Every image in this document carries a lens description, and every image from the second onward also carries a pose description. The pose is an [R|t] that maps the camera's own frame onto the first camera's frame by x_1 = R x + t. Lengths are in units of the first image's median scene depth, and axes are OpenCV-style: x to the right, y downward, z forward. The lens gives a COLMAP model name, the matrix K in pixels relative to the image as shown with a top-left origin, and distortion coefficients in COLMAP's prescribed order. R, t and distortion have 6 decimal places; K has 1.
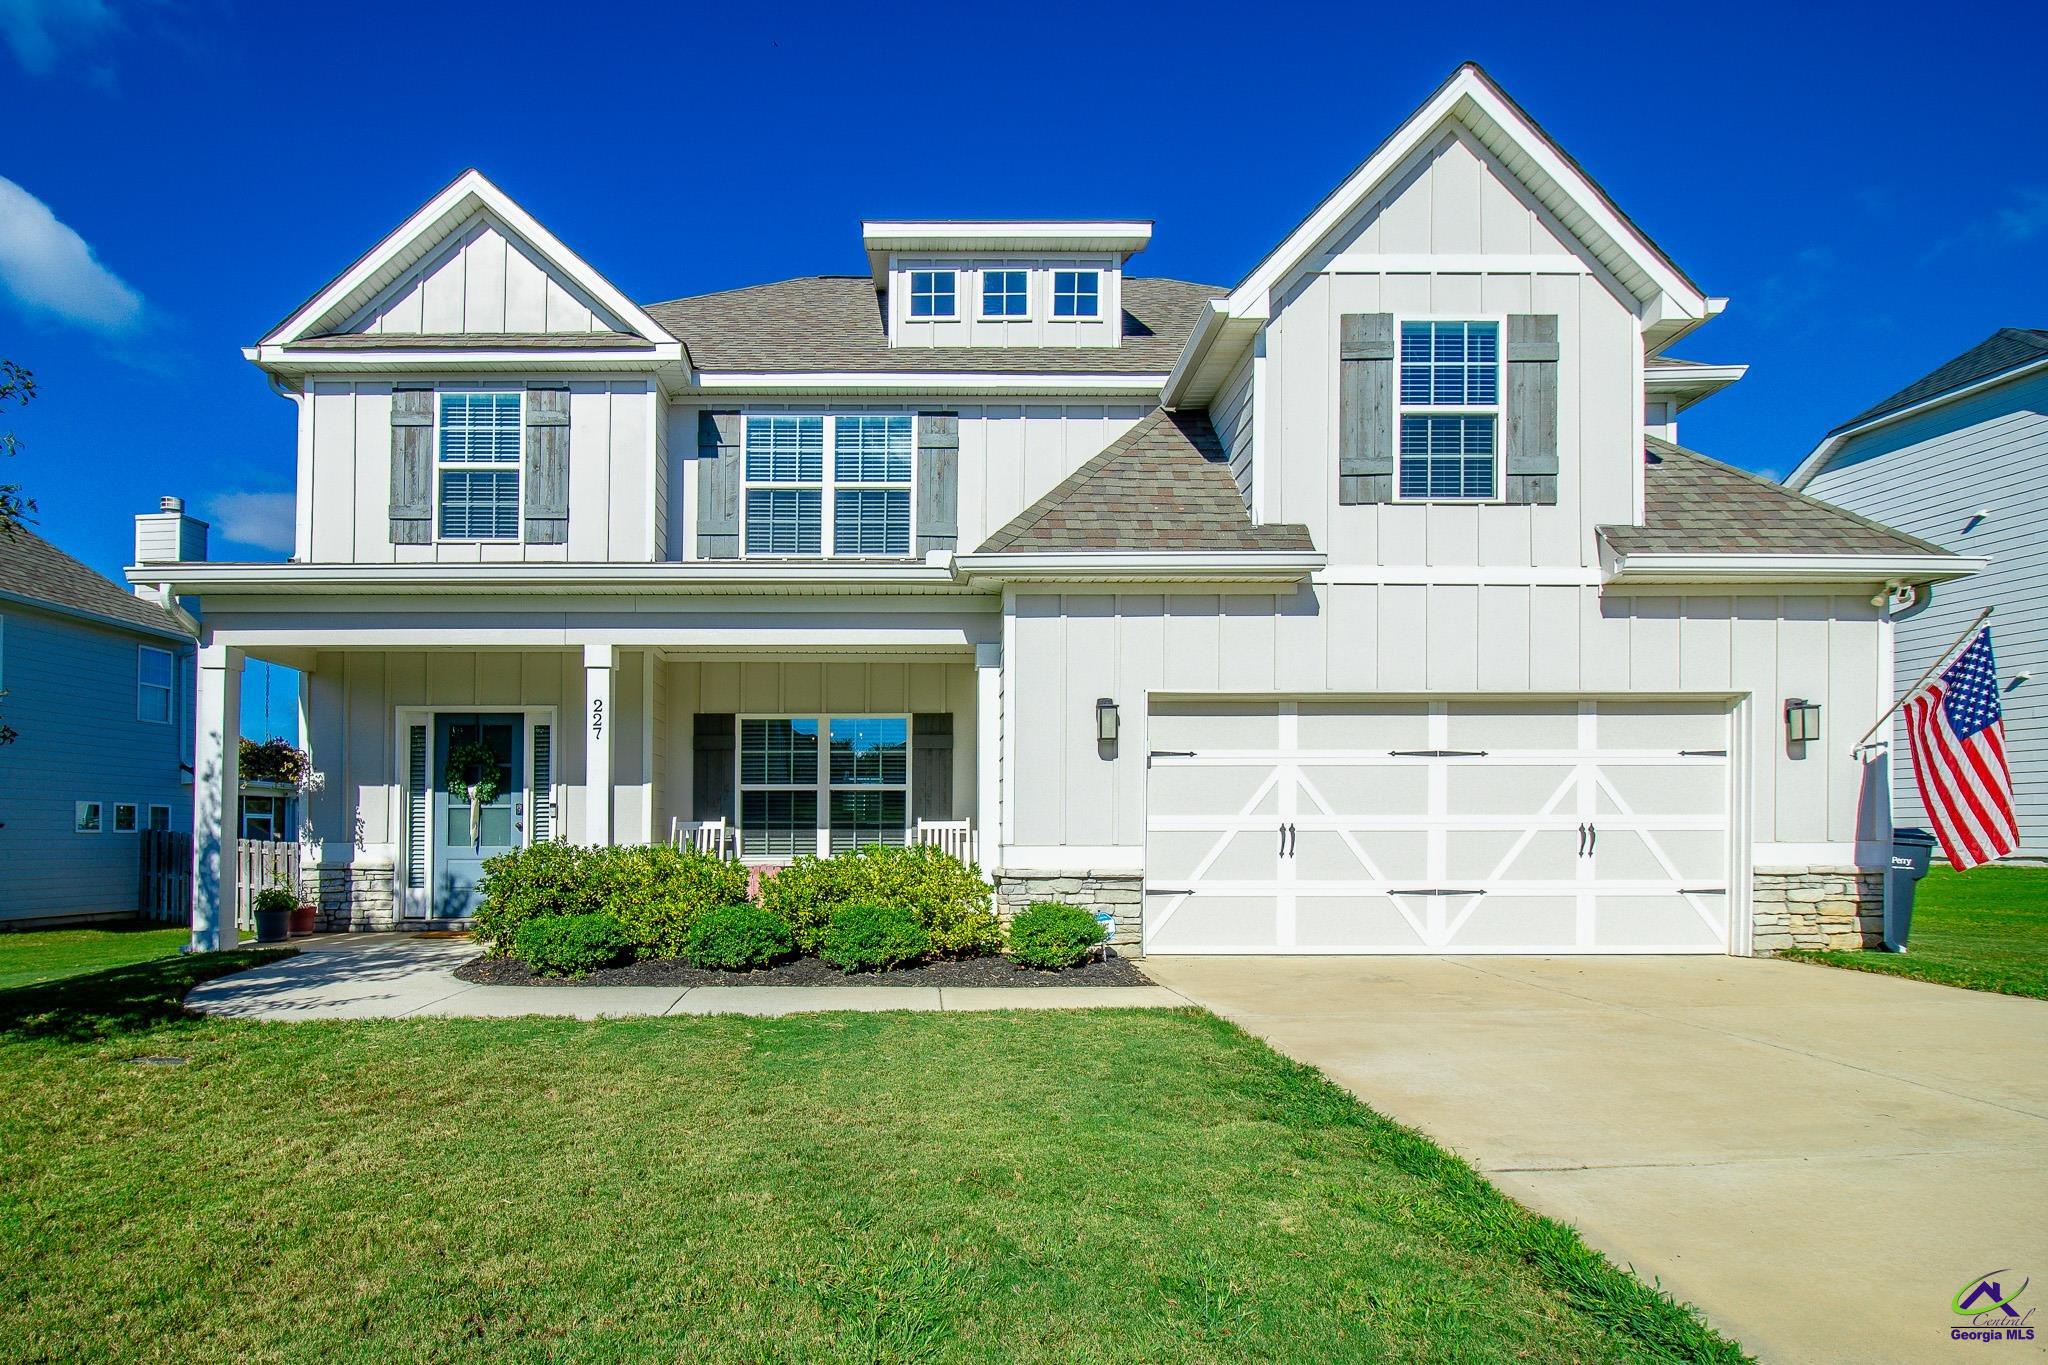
lens RADIAL K [[1066.7, 0, 874.1], [0, 1066.7, 808.6], [0, 0, 1]] dist [-0.004226, -0.000291]
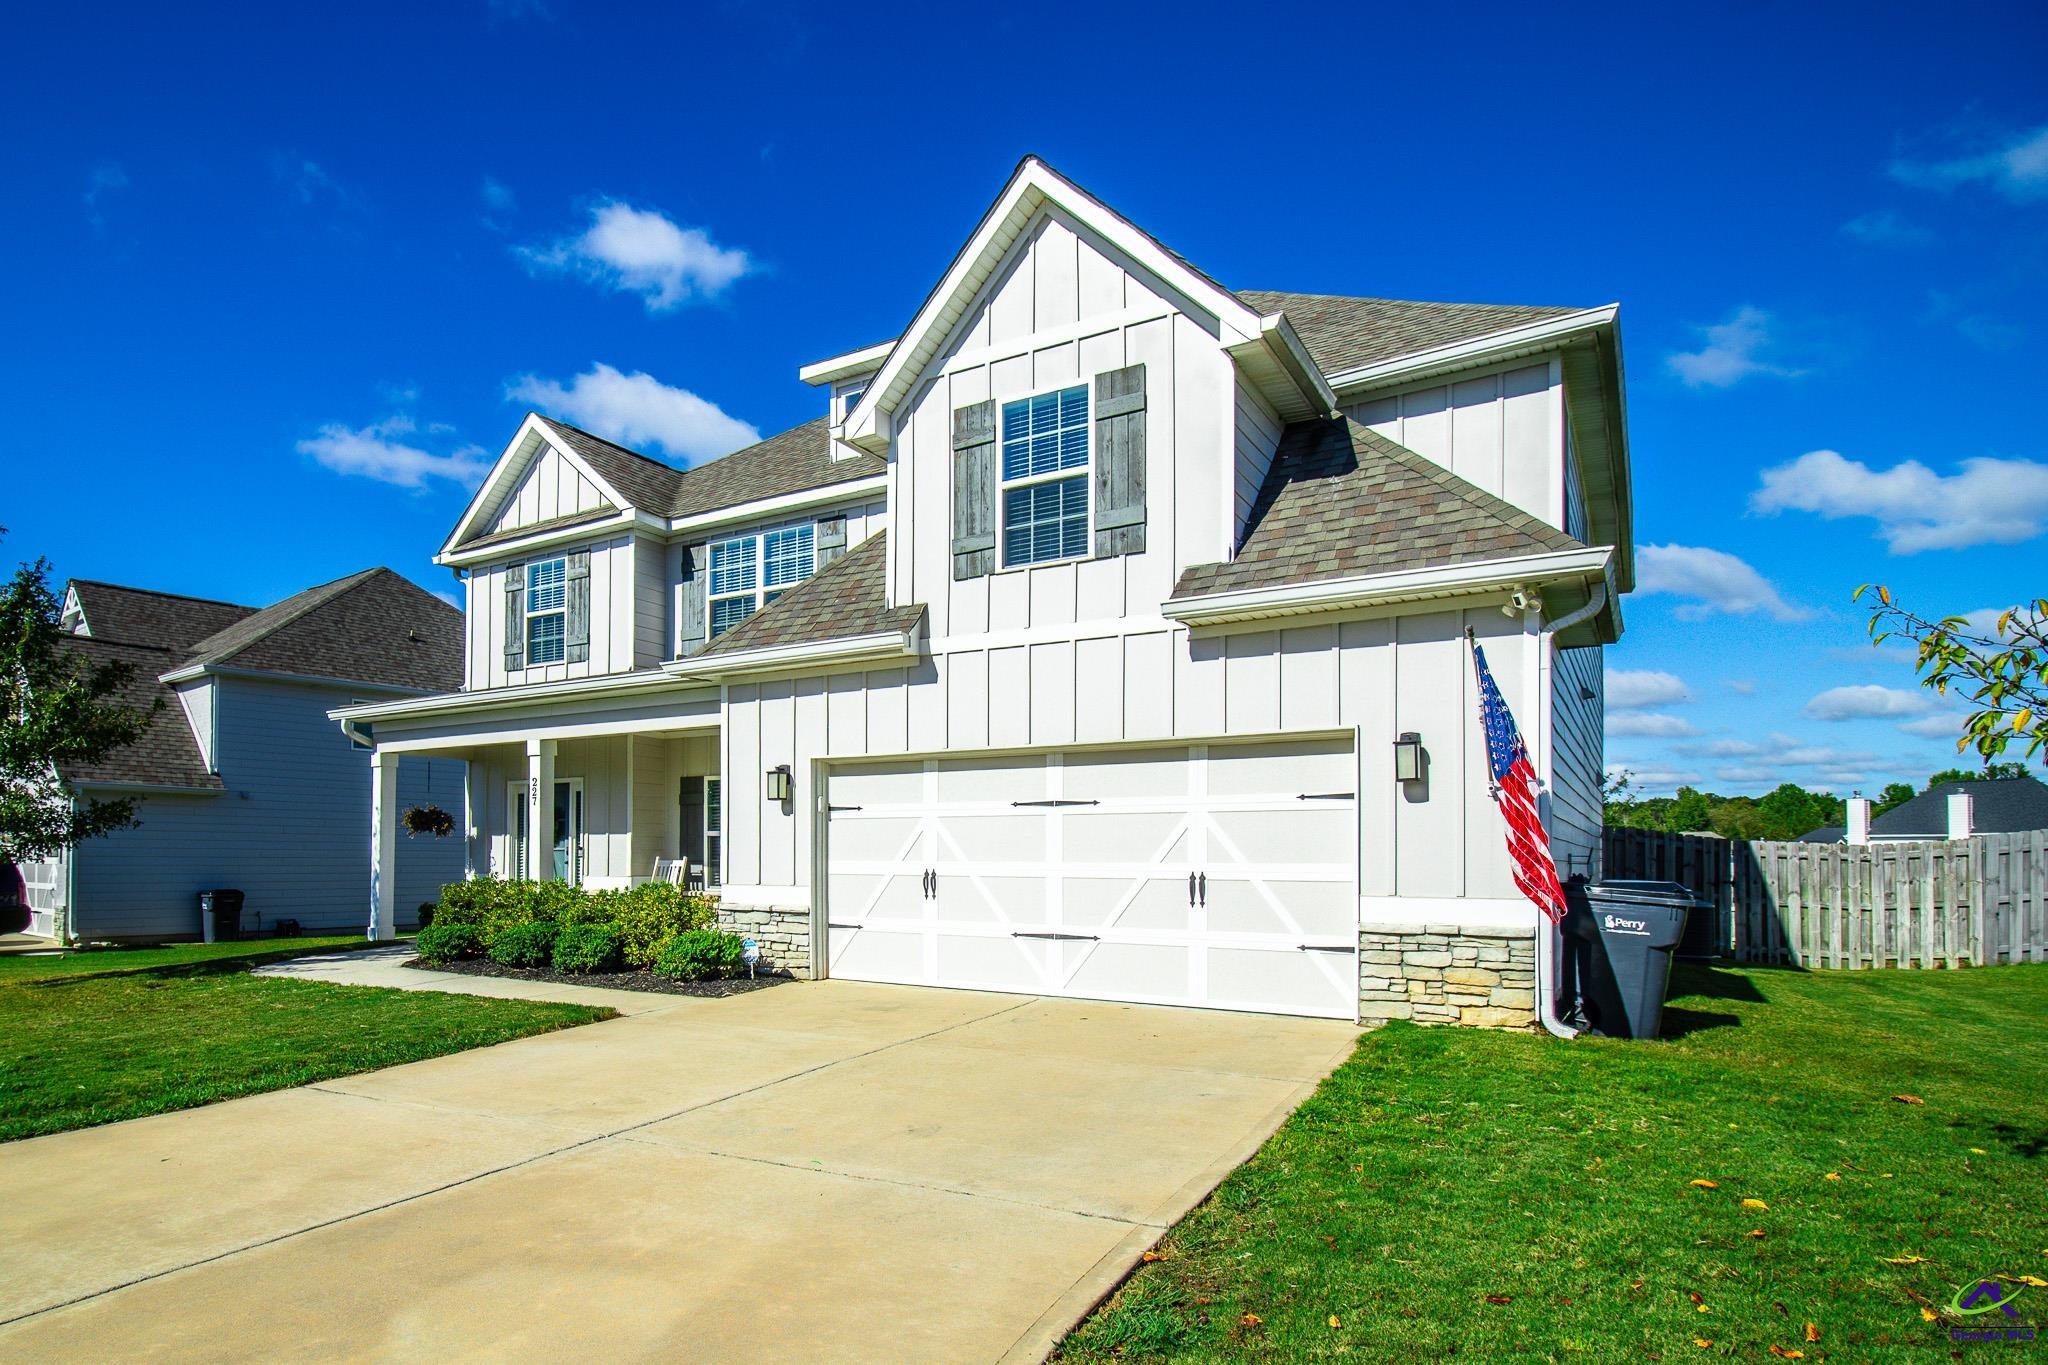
lens RADIAL K [[1066.7, 0, 874.1], [0, 1066.7, 808.6], [0, 0, 1]] dist [-0.004226, -0.000291]
pose [[0.845316, -0.018892, -0.533933, 0.846999], [0.011238, 0.999782, -0.017582, -0.027279], [0.534149, 0.008862, 0.845344, 0.019070]]
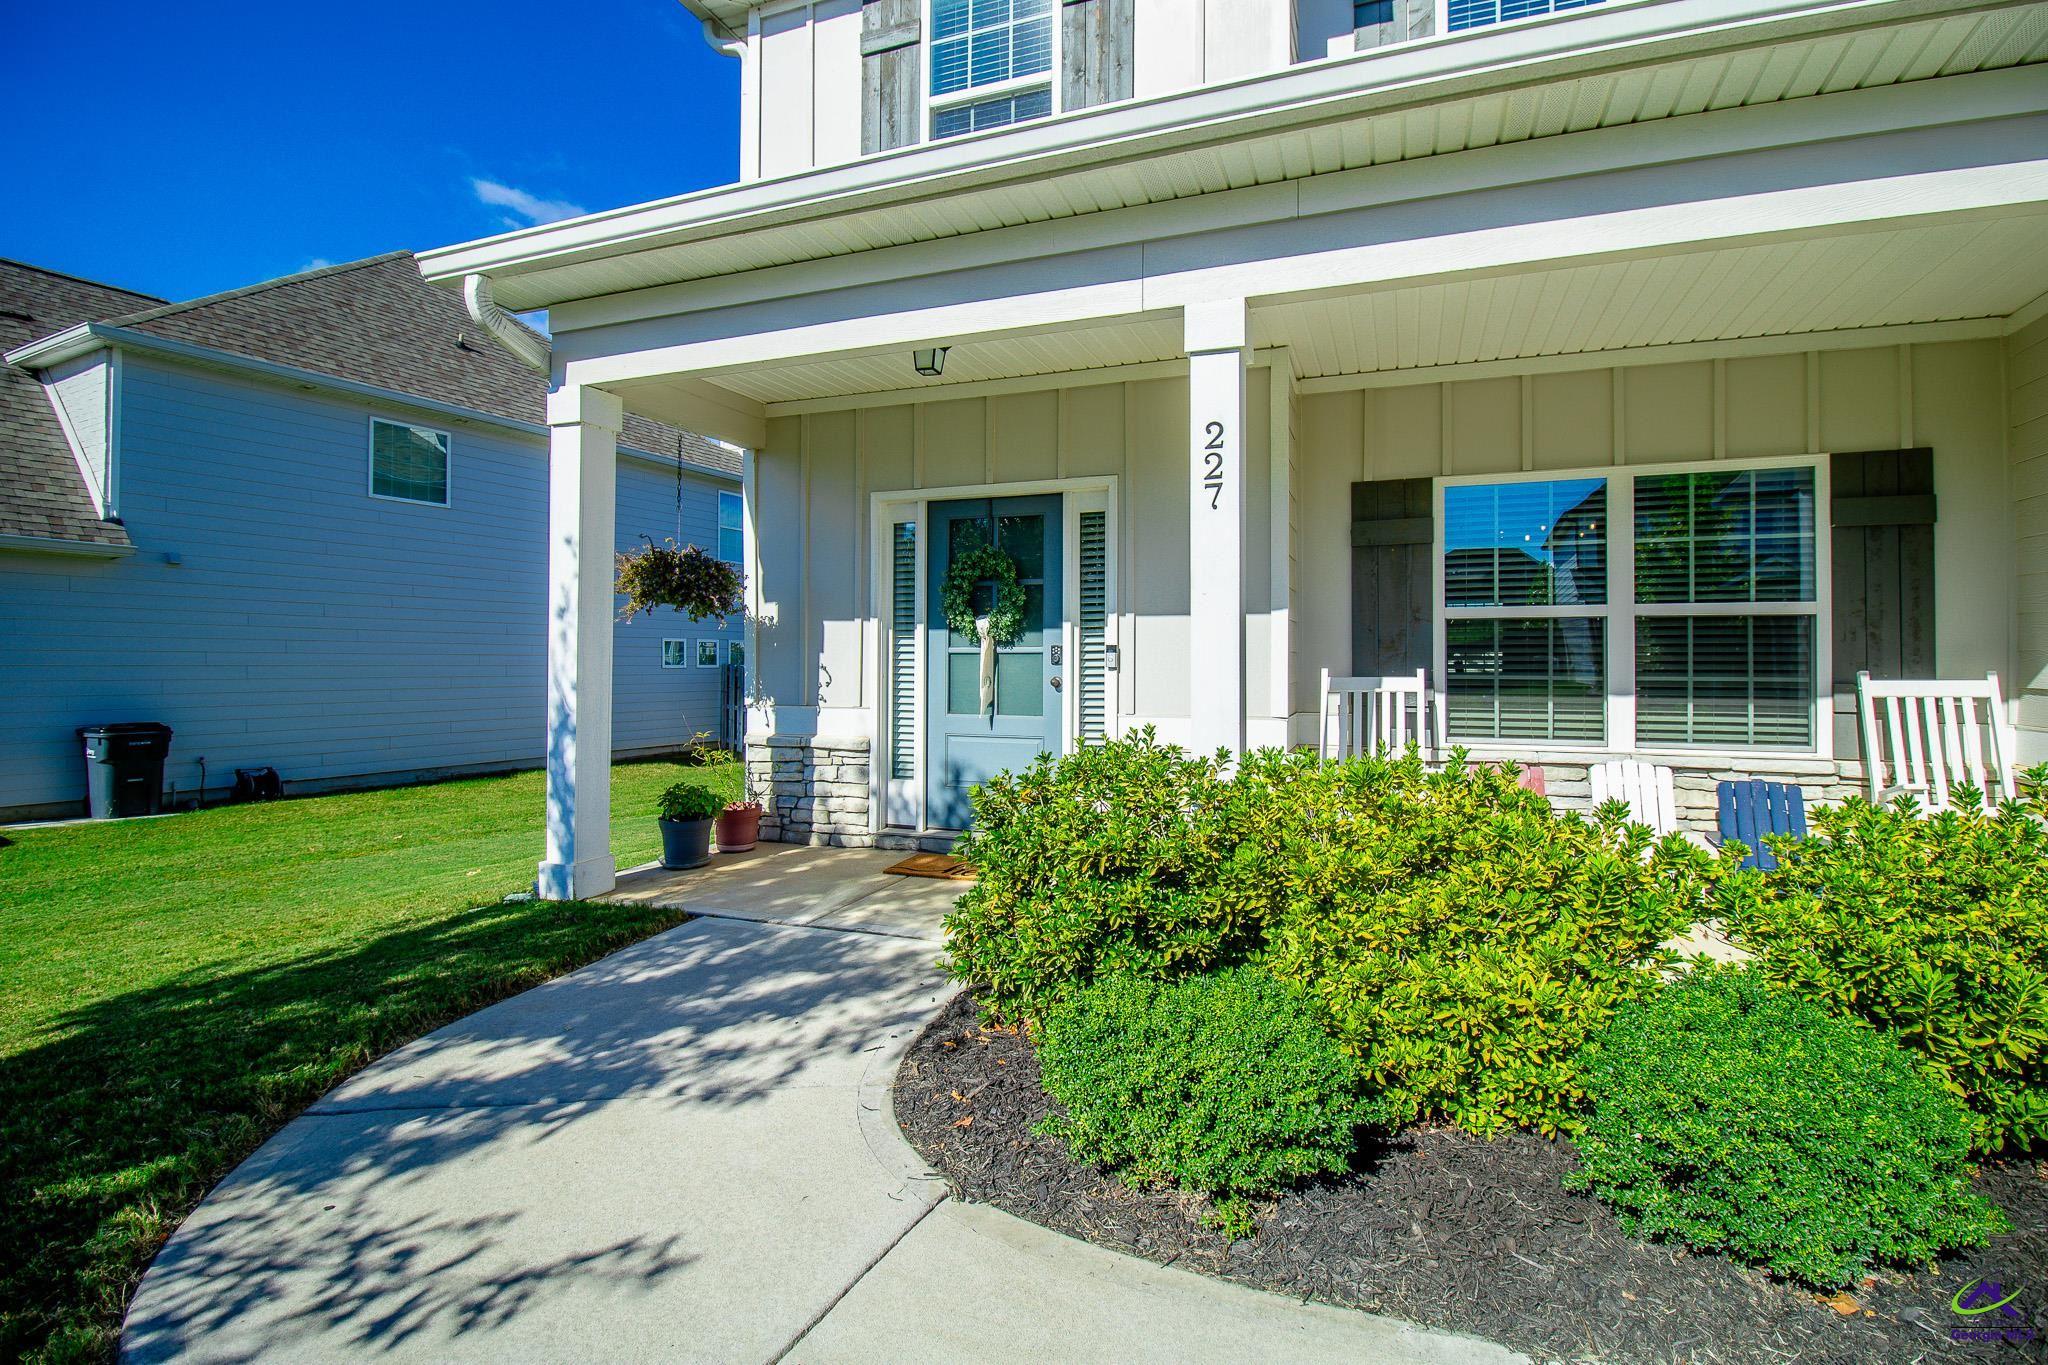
lens RADIAL K [[938.4, 0, 1030.1], [0, 938.4, 631.2], [0, 0, 1]] dist [-0.009766, -0.000145]
pose [[0.936714, -0.009251, -0.349973, -0.180245], [0.006528, 0.999939, -0.008958, -0.008999], [0.350035, 0.006106, 0.936717, 0.557549]]
